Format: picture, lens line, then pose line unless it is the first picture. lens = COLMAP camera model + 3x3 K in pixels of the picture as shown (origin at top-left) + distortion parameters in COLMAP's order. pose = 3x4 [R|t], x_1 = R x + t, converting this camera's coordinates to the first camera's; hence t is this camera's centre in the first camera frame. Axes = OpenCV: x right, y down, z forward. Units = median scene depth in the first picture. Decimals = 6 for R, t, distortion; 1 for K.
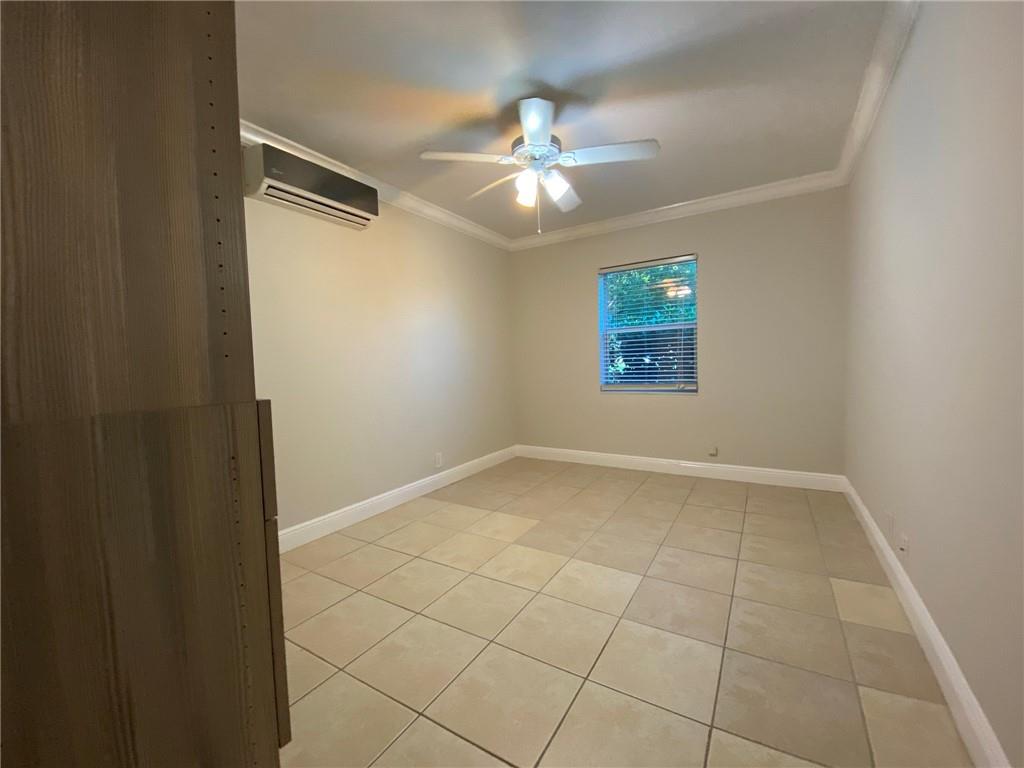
lens RADIAL K [[413.8, 0, 511.1], [0, 413.8, 384.2], [0, 0, 1]] dist [0.008501, -0.013991]
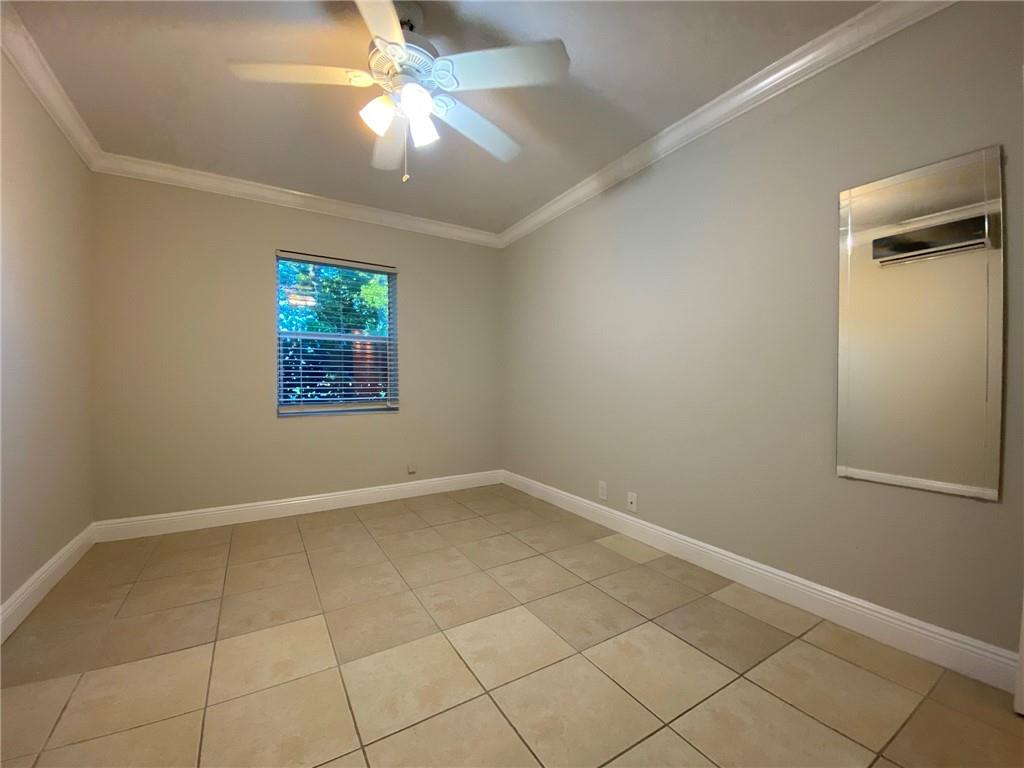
lens RADIAL K [[413.8, 0, 513.5], [0, 413.8, 384.3], [0, 0, 1]] dist [0.008501, -0.013991]
pose [[0.459524, 0.017312, 0.887997, -0.426194], [0.038125, 0.998504, -0.039196, 0.011646], [-0.887347, 0.051866, 0.458177, 0.488084]]
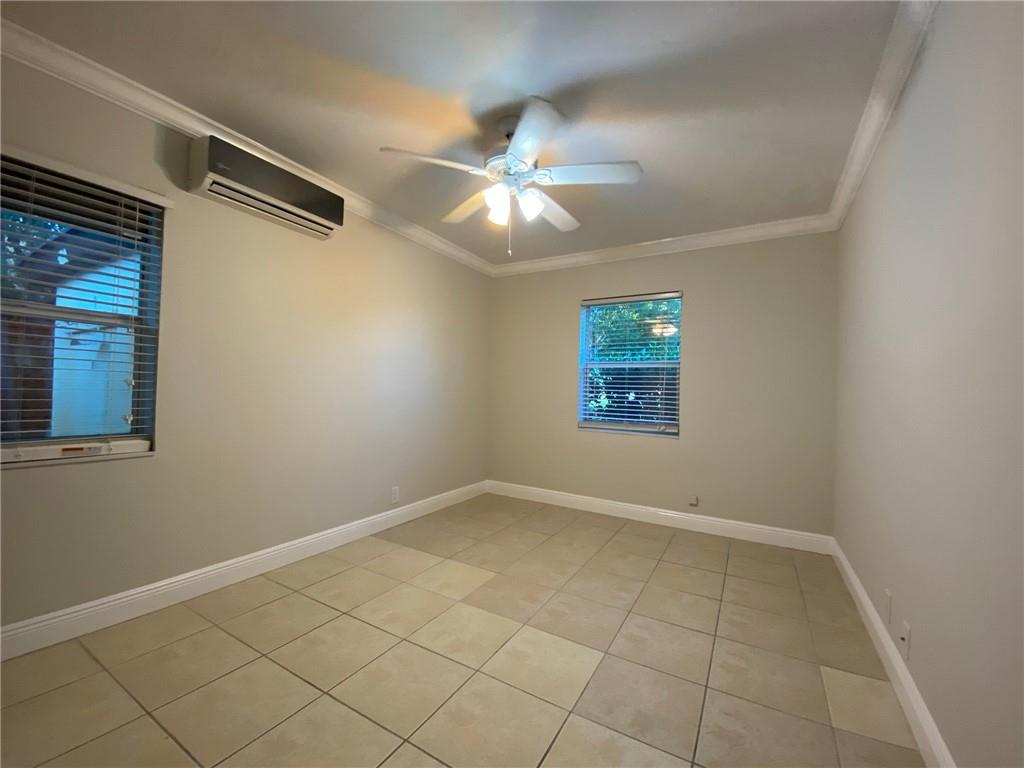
lens RADIAL K [[413.8, 0, 512.0], [0, 413.8, 383.7], [0, 0, 1]] dist [0.008501, -0.013991]
pose [[0.997786, 0.061435, 0.025457, 0.062944], [-0.059457, 0.995610, -0.072286, -0.012425], [-0.029786, 0.070613, 0.997059, 0.103108]]
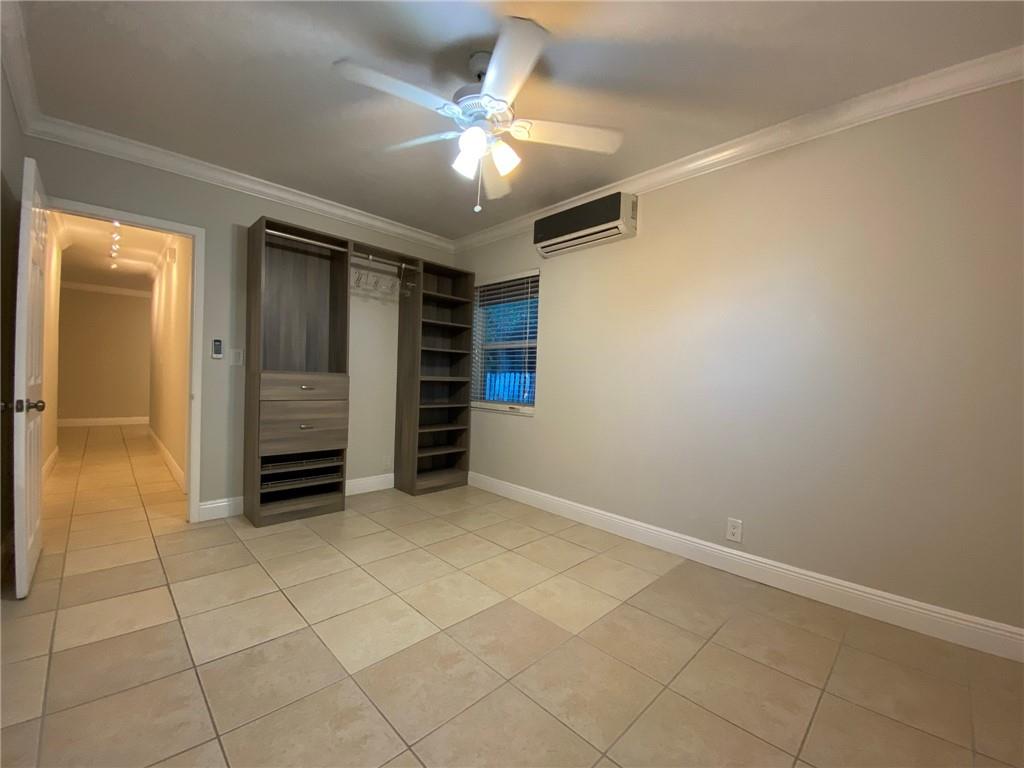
lens RADIAL K [[413.8, 0, 516.6], [0, 413.8, 388.2], [0, 0, 1]] dist [0.008501, -0.013991]
pose [[-0.233745, 0.047073, -0.971158, 0.772317], [-0.075456, 0.994937, 0.066387, -0.077862], [0.969366, 0.088797, -0.229010, 1.177435]]
